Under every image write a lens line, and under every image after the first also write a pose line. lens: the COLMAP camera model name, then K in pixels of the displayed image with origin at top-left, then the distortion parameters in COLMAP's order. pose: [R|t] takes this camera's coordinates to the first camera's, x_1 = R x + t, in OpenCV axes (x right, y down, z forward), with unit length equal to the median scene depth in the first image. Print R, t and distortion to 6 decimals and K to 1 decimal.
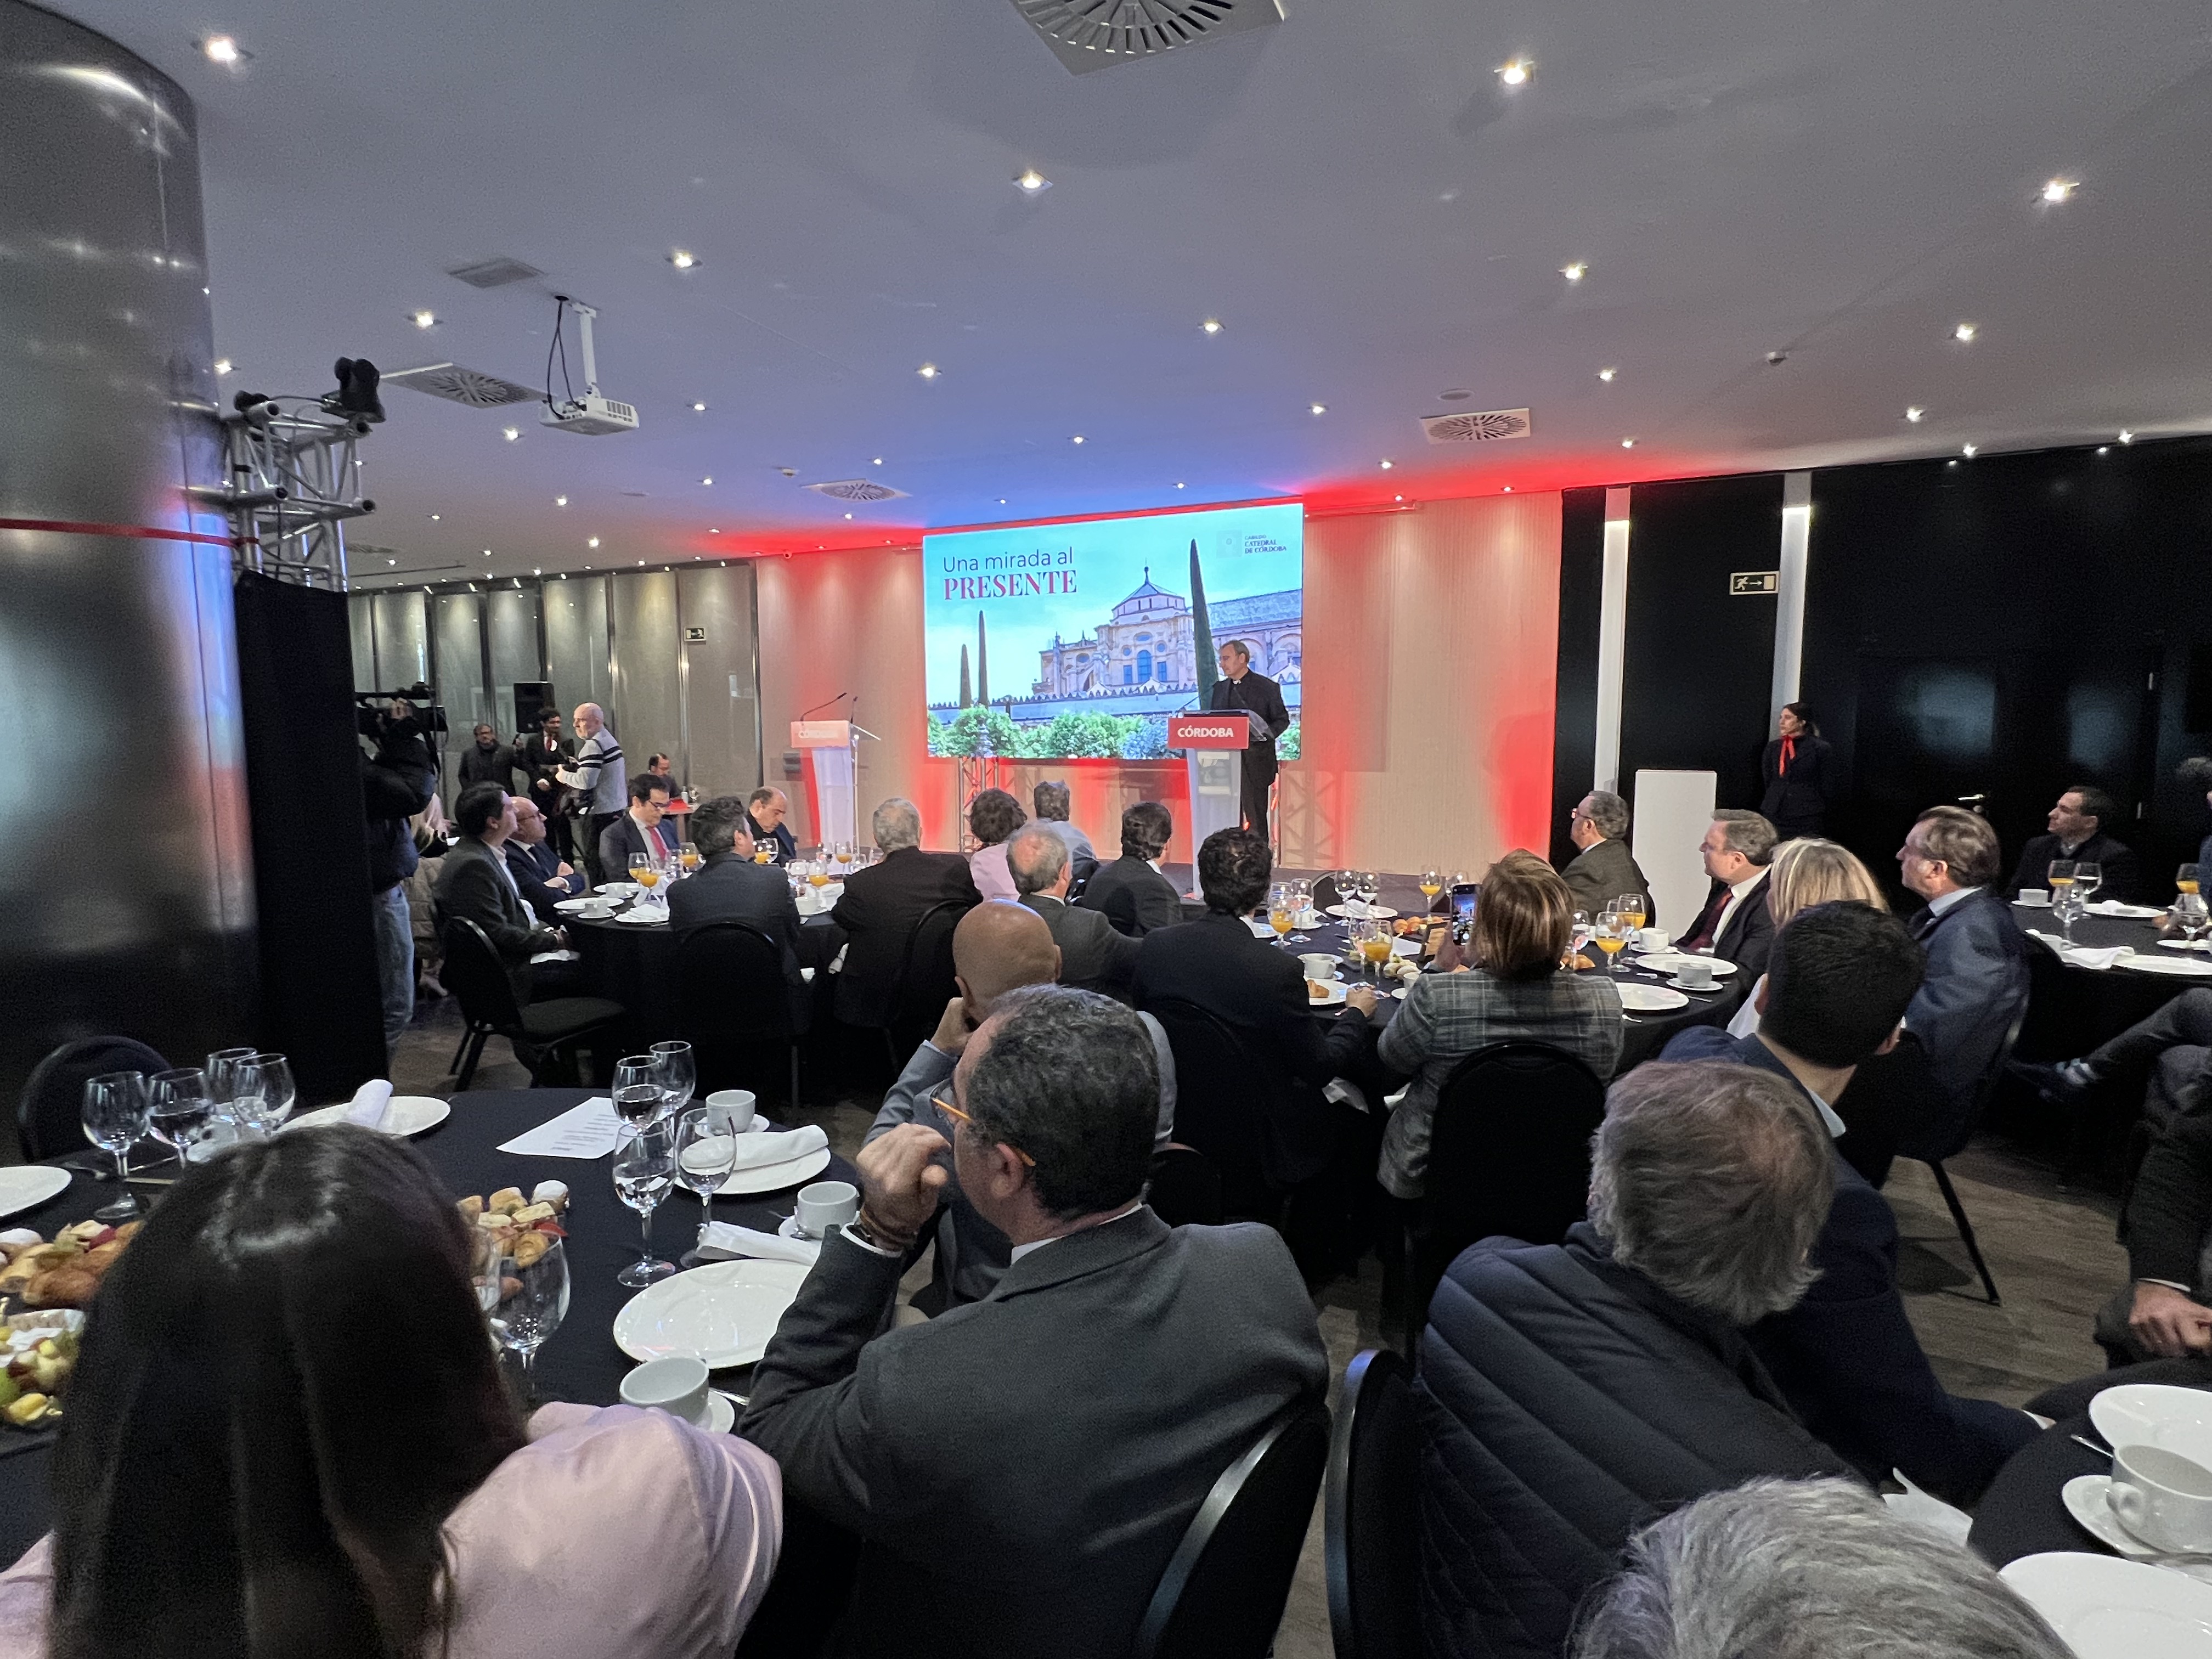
lens RADIAL K [[1086.7, 0, 1091.9], [0, 1086.7, 826.2], [0, 0, 1]] dist [-0.002496, -0.000075]
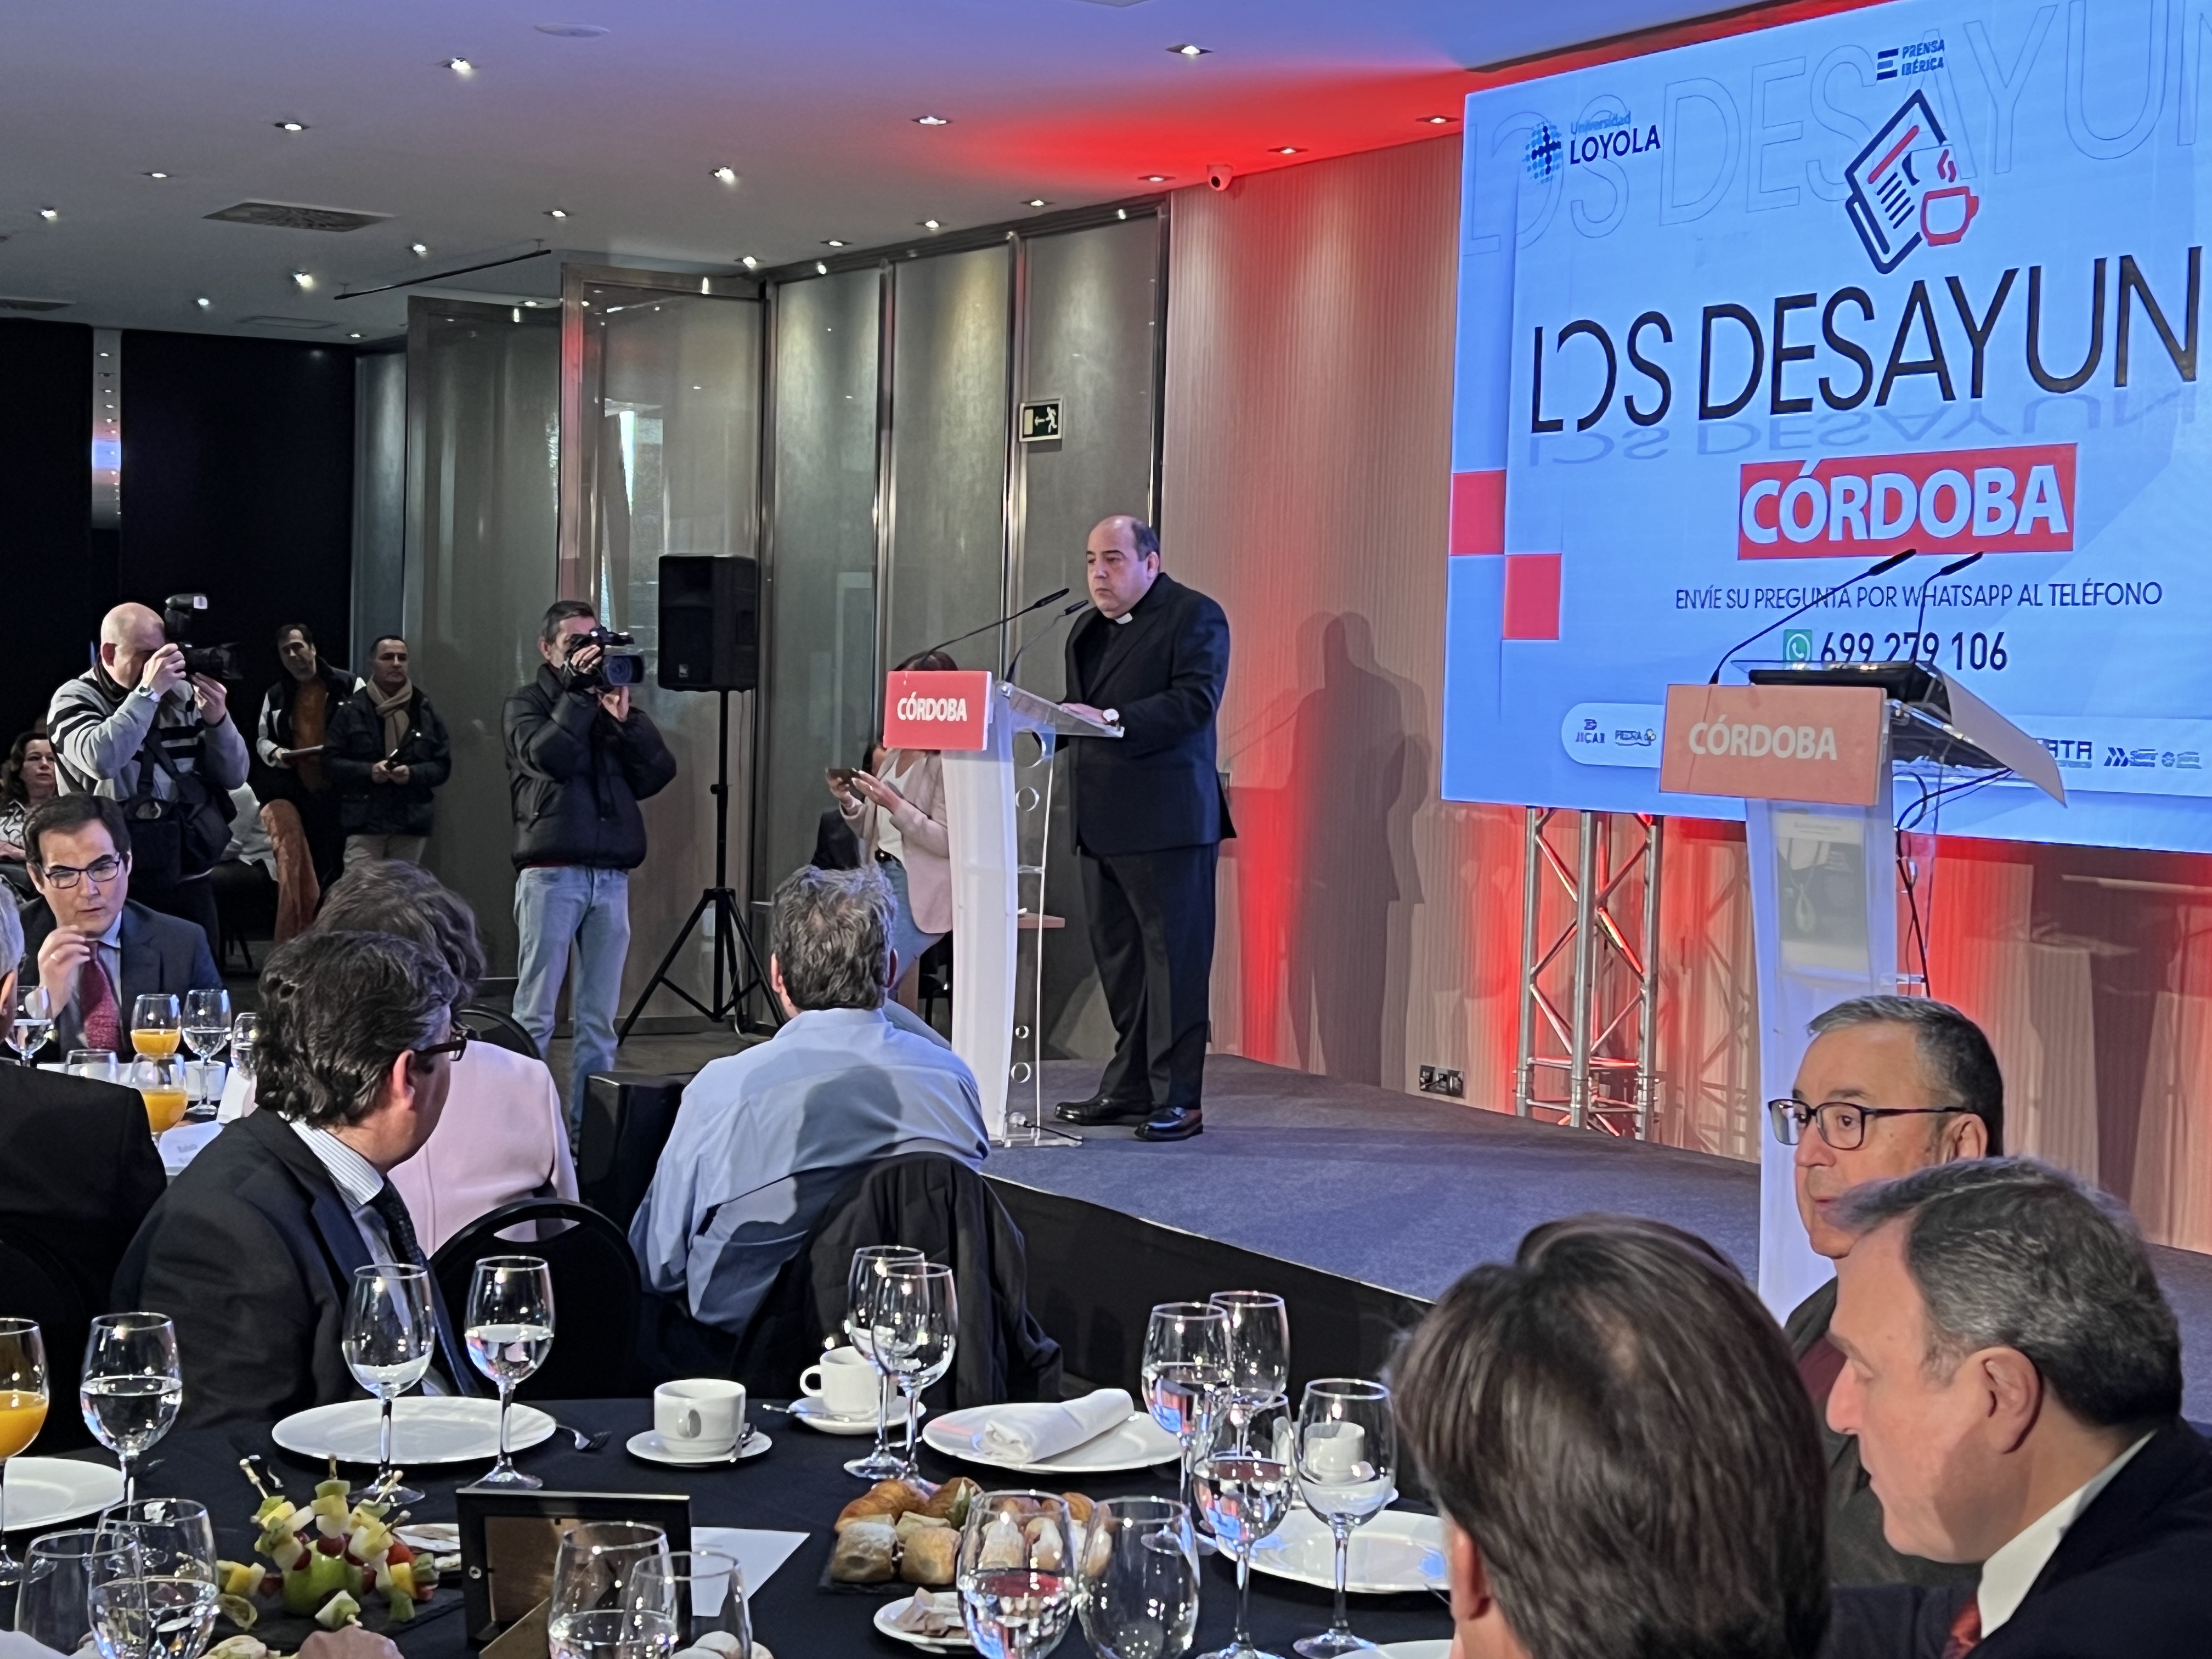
lens RADIAL K [[3435.2, 0, 1106.0], [0, 3435.2, 829.5], [0, 0, 1]] dist [0.120432, -0.101364]
pose [[0.830014, 0.055173, -0.555007, 0.349156], [-0.090481, 0.995233, -0.036380, -0.014124], [0.550354, 0.080414, 0.831050, 0.153680]]
